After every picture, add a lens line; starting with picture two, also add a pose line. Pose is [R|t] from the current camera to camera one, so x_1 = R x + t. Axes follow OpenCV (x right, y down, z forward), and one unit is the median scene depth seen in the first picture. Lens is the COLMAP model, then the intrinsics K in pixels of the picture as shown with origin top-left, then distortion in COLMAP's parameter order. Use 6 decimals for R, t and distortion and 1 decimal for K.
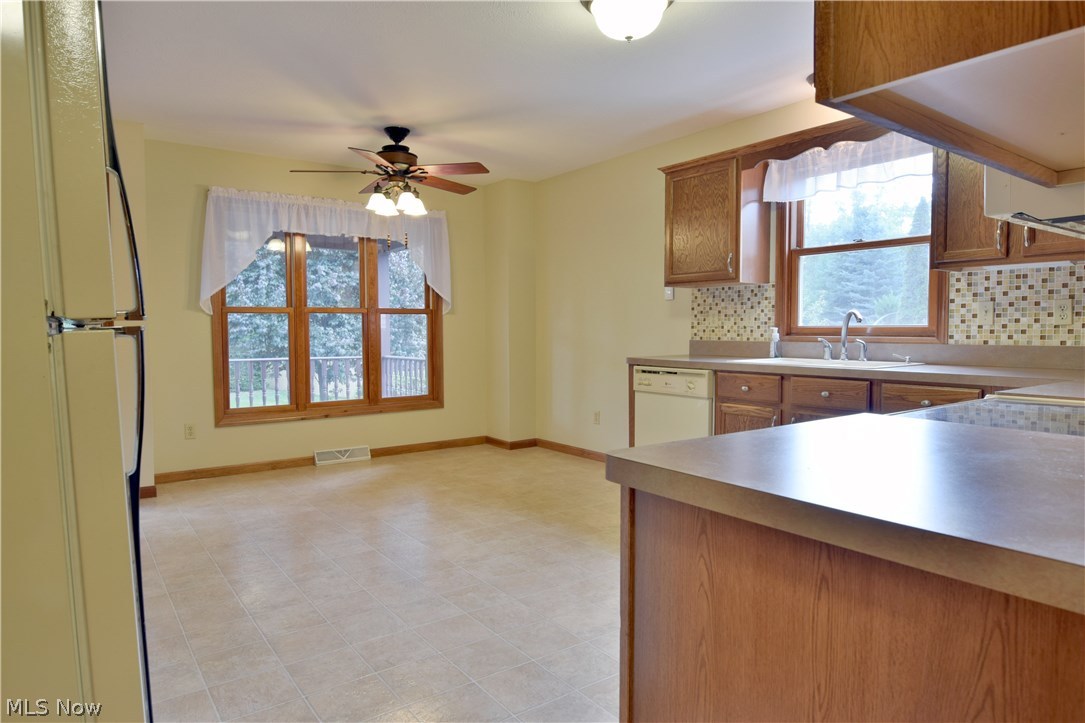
lens RADIAL K [[658.3, 0, 539.1], [0, 658.3, 367.3], [0, 0, 1]] dist [-0.014840, -0.003601]
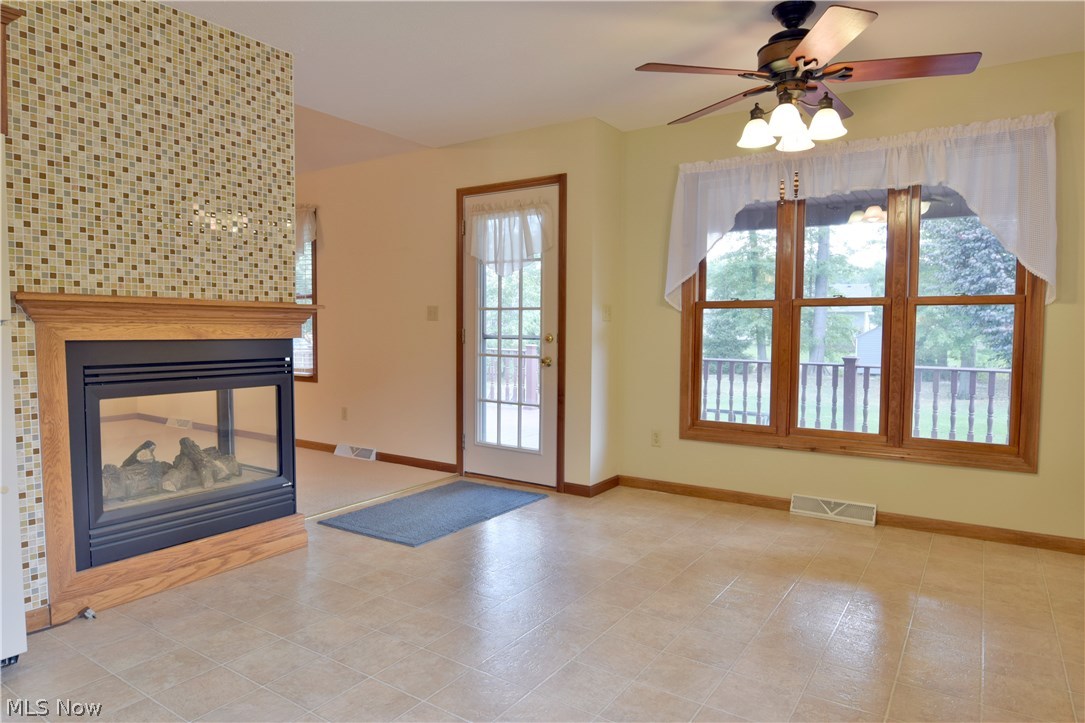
lens RADIAL K [[658.3, 0, 548.0], [0, 658.3, 365.8], [0, 0, 1]] dist [-0.014840, -0.003601]
pose [[0.342755, 0.058960, -0.937573, 0.318429], [-0.060825, 0.997327, 0.040482, -0.036862], [0.937454, 0.043153, 0.345425, 0.612304]]
